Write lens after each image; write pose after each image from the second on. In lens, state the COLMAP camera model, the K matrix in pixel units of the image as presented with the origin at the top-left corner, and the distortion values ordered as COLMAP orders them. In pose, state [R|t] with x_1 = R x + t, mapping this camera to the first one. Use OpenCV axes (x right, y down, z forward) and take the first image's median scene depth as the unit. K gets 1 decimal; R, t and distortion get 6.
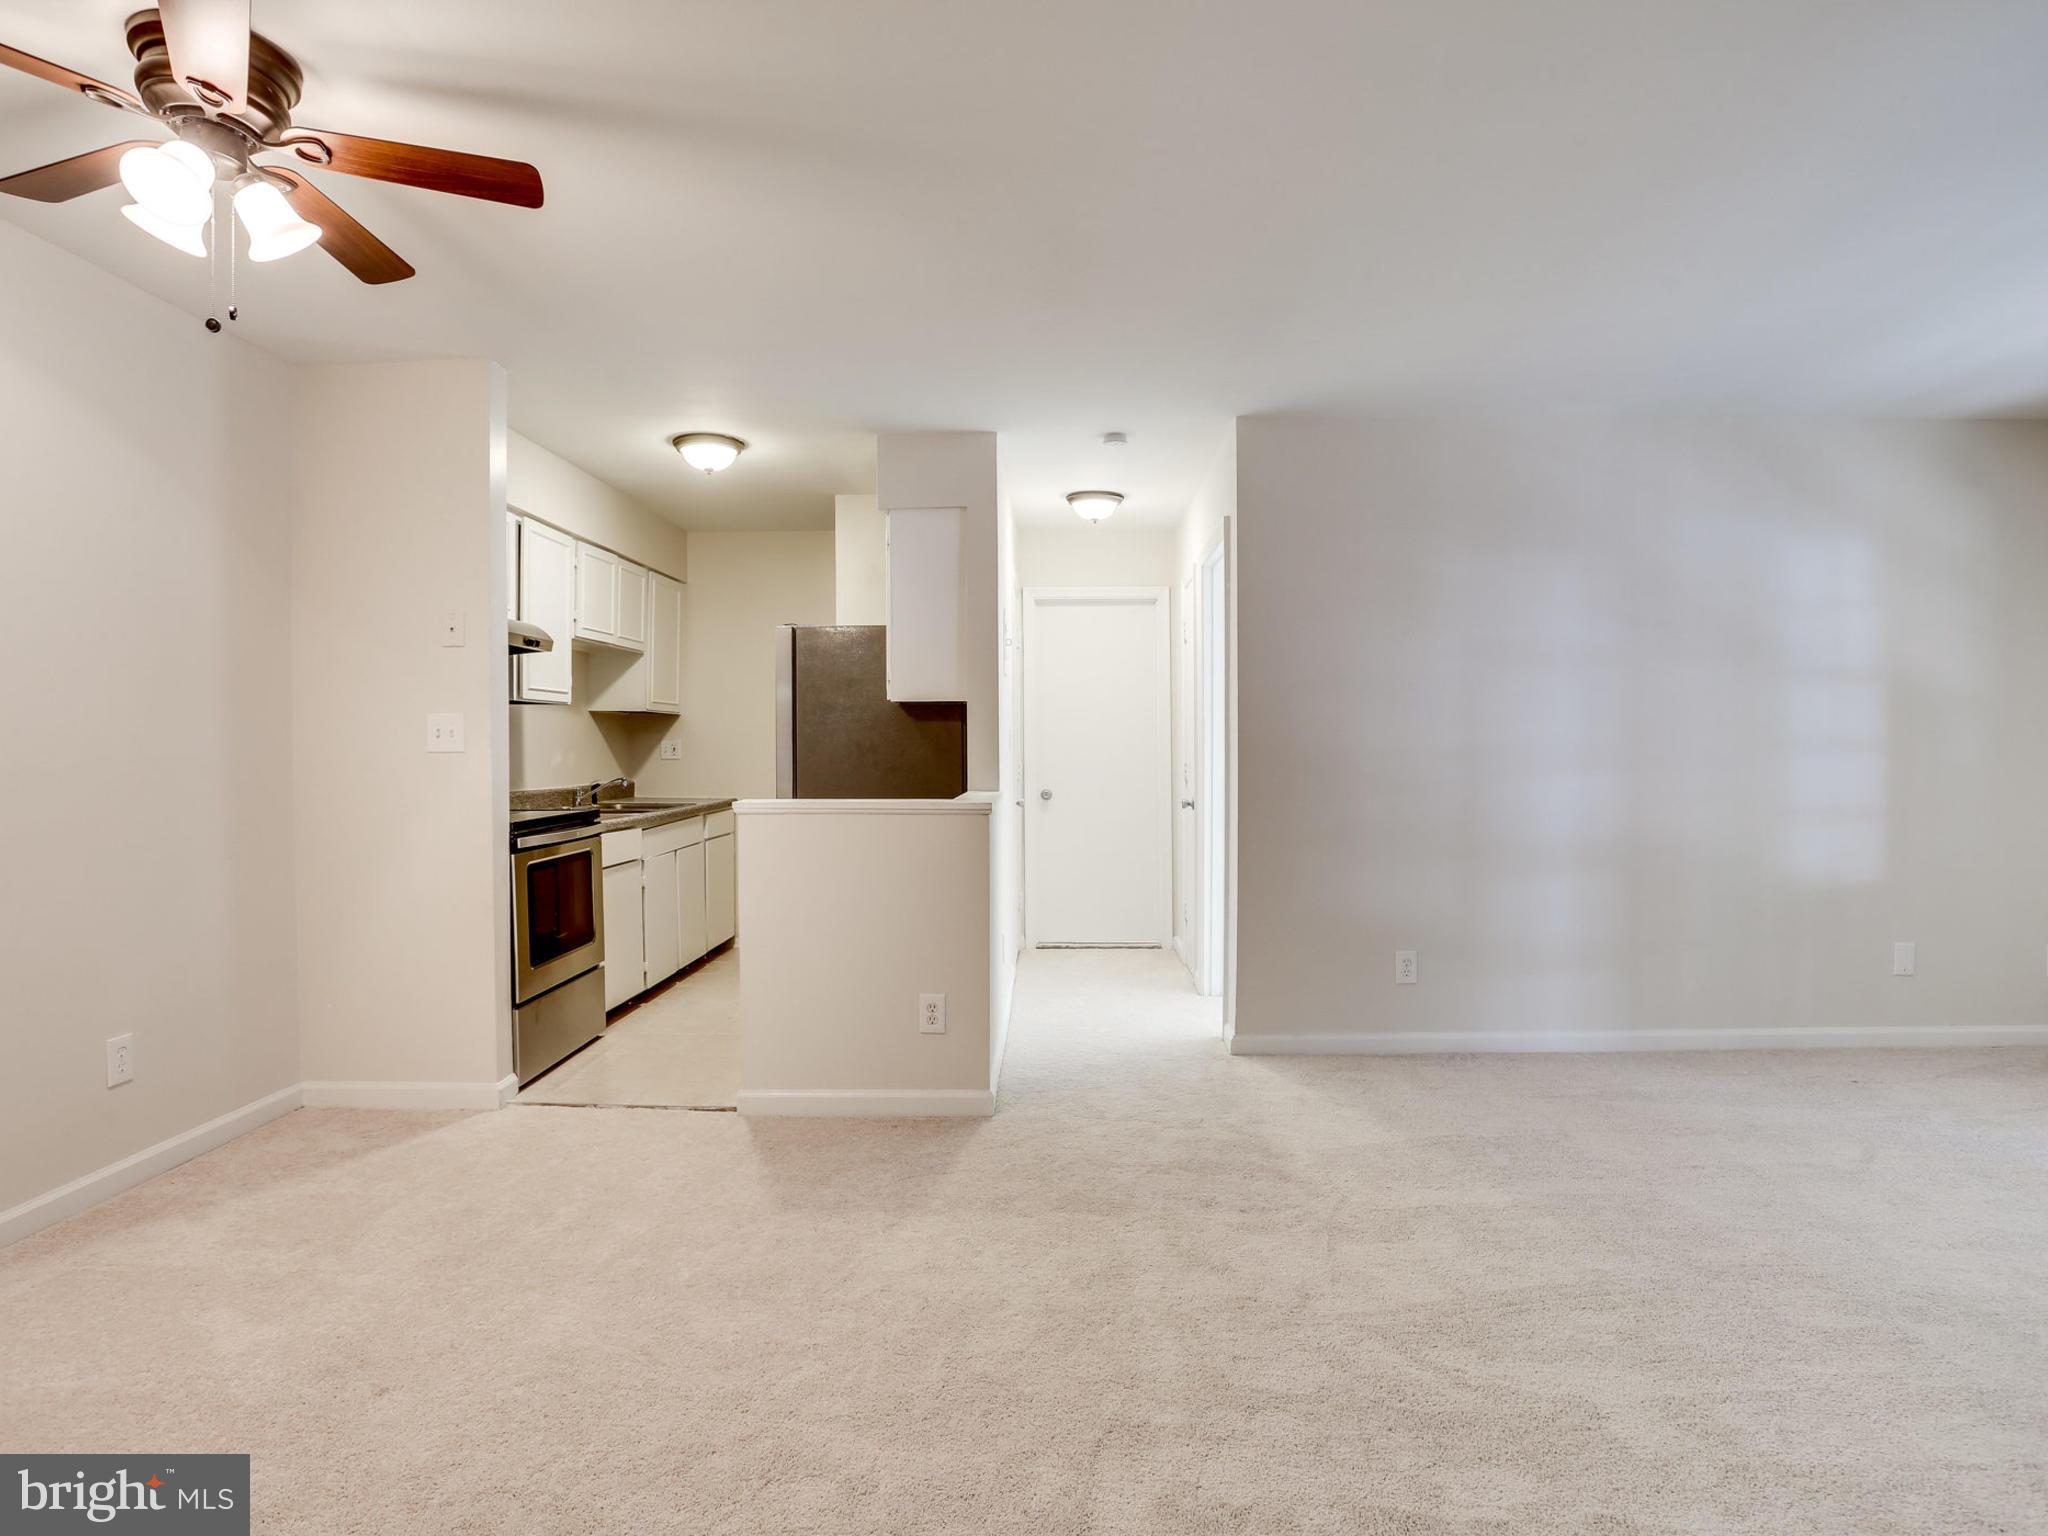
lens RADIAL K [[1123.9, 0, 1036.2], [0, 1123.9, 760.1], [0, 0, 1]] dist [-0.080416, 0.038044]
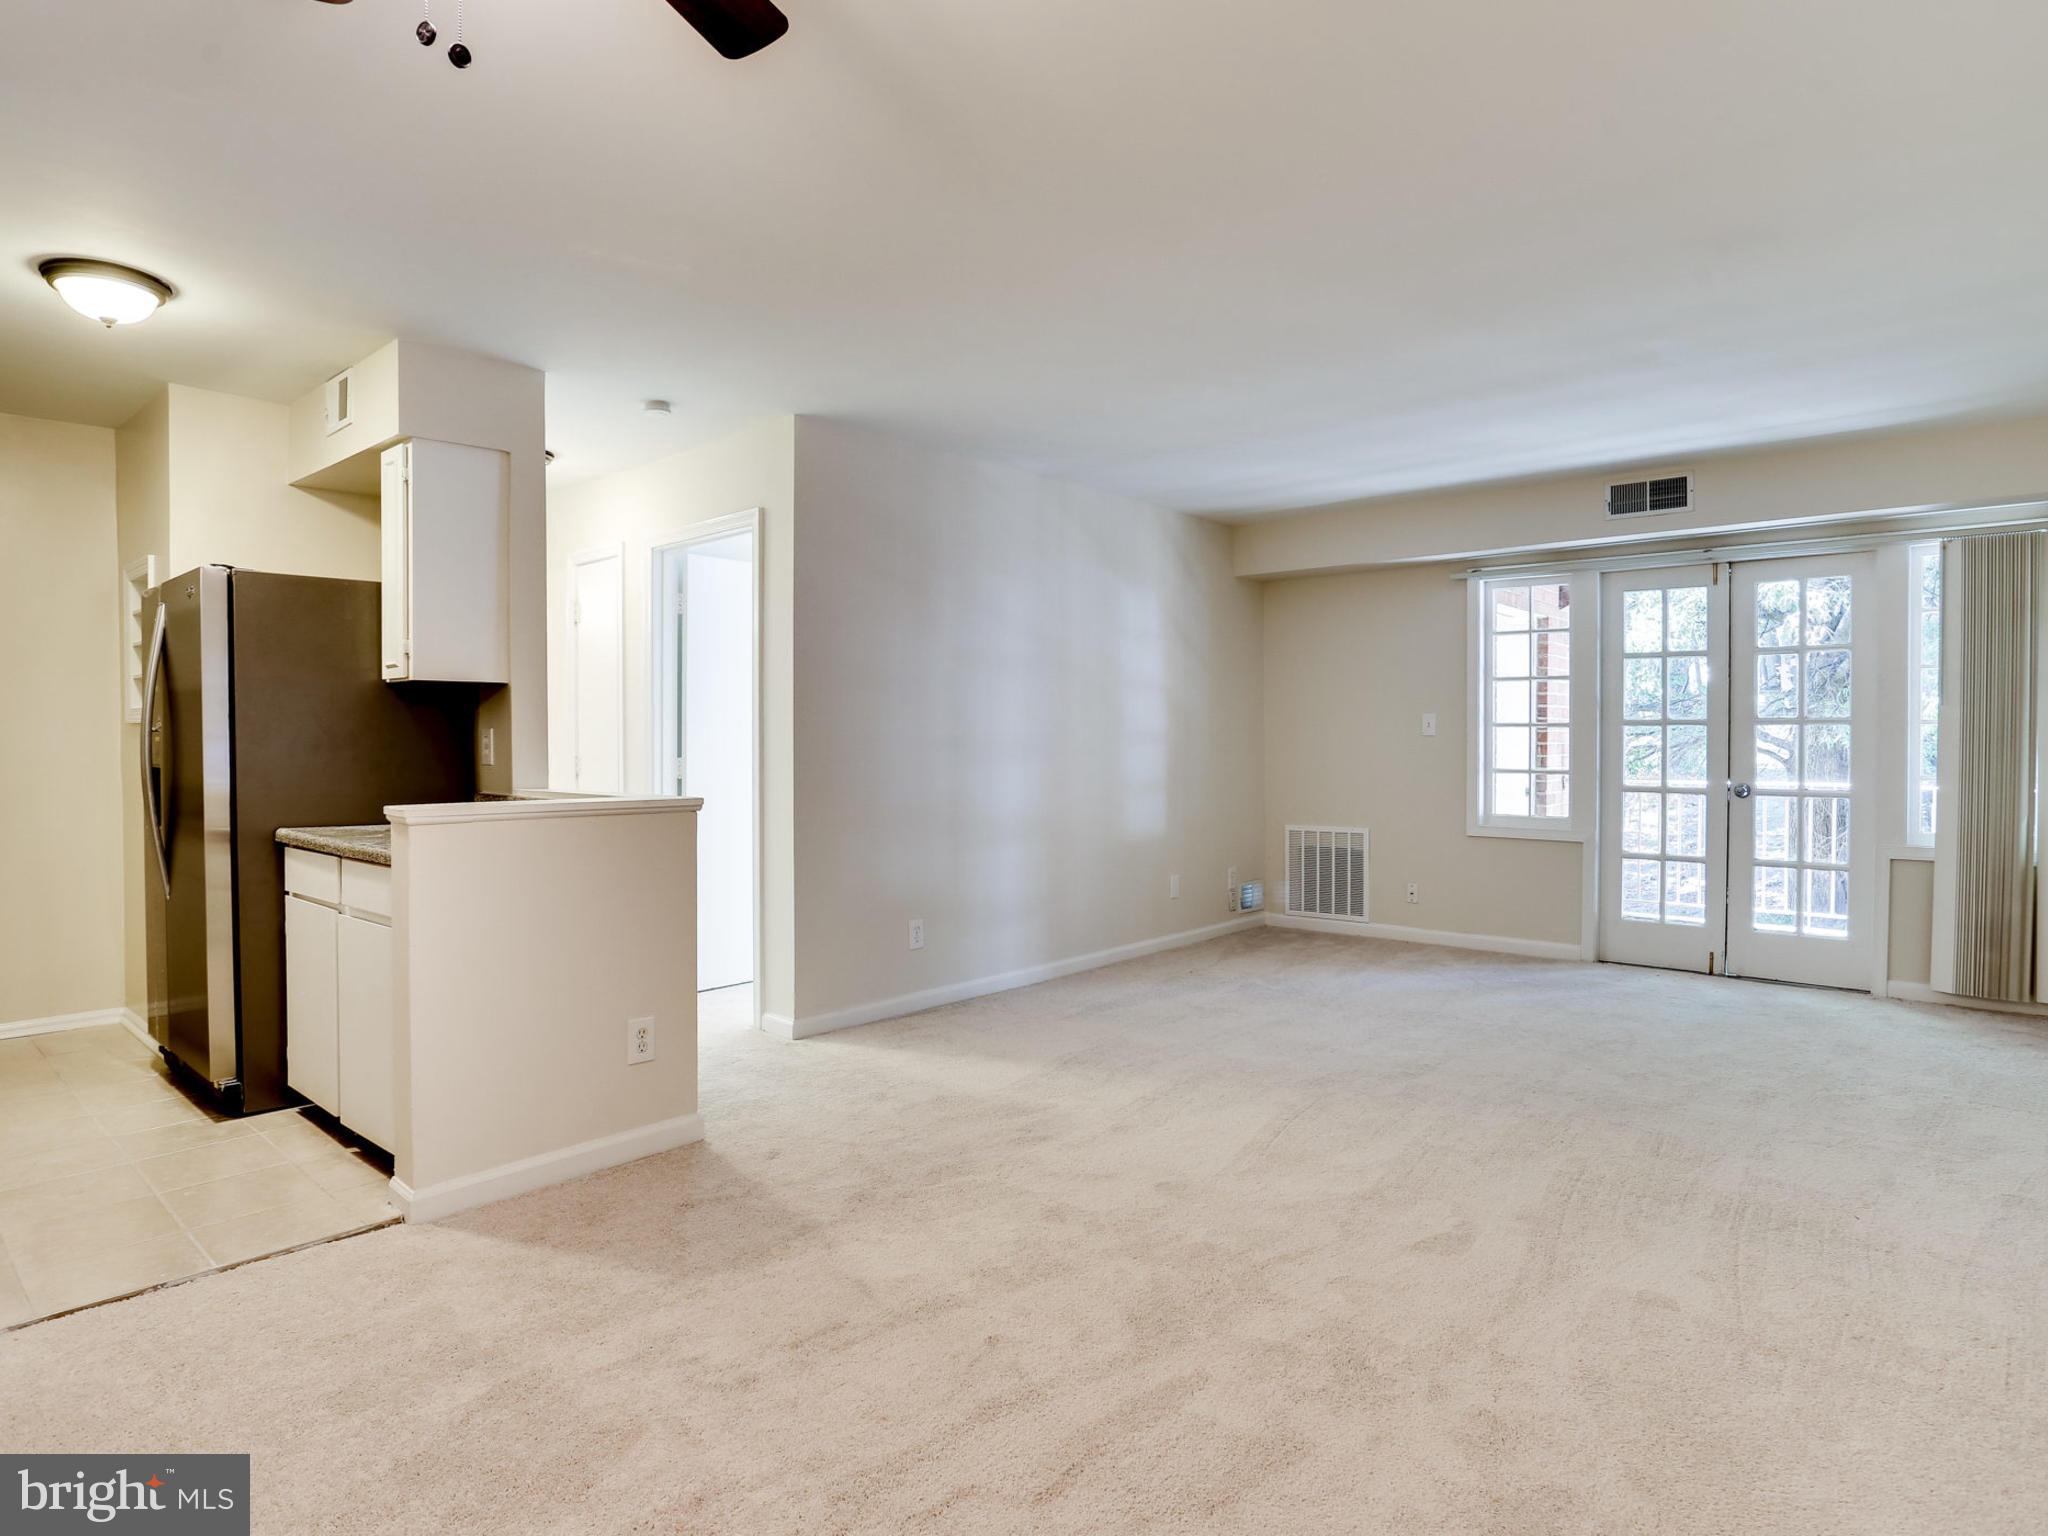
lens RADIAL K [[1154.5, 0, 1022.9], [0, 1154.5, 762.0], [0, 0, 1]] dist [-0.088281, 0.039515]
pose [[0.642773, -0.011816, 0.765966, -0.493492], [0.009205, 0.999928, 0.007701, 0.004041], [-0.766002, 0.002101, 0.642835, 0.168625]]
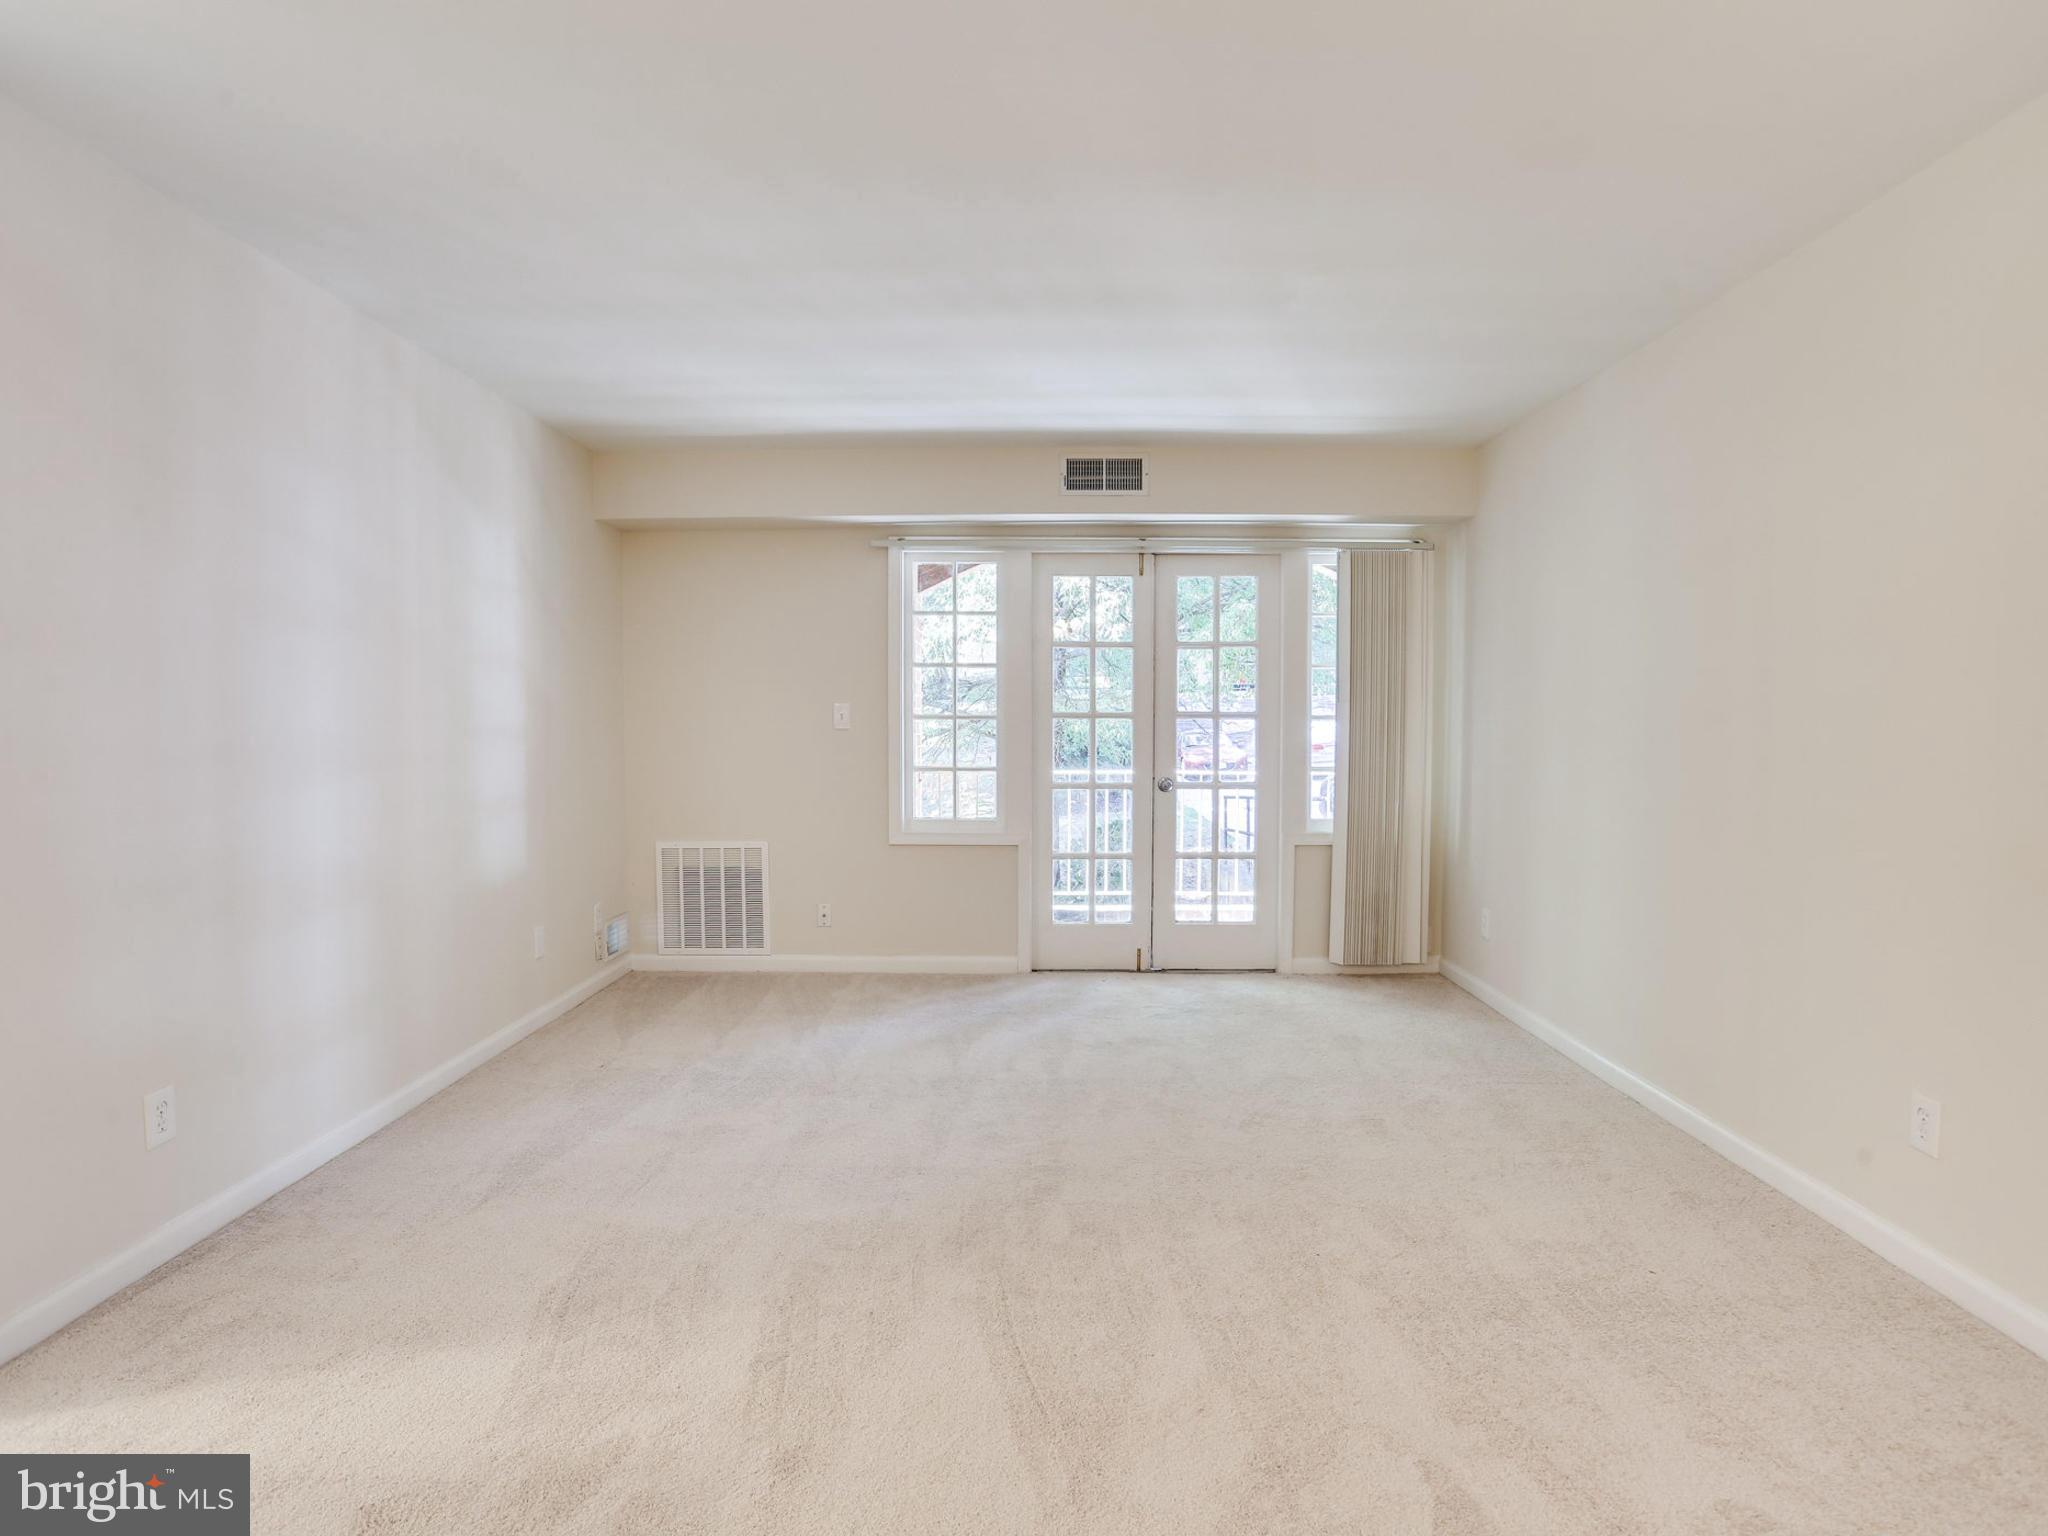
lens RADIAL K [[1123.9, 0, 1036.2], [0, 1123.9, 760.1], [0, 0, 1]] dist [-0.080416, 0.038044]
pose [[-0.028227, -0.031865, 0.999093, -0.255005], [0.013860, 0.999383, 0.032266, -0.016980], [-0.999505, 0.014759, -0.027768, 0.548565]]
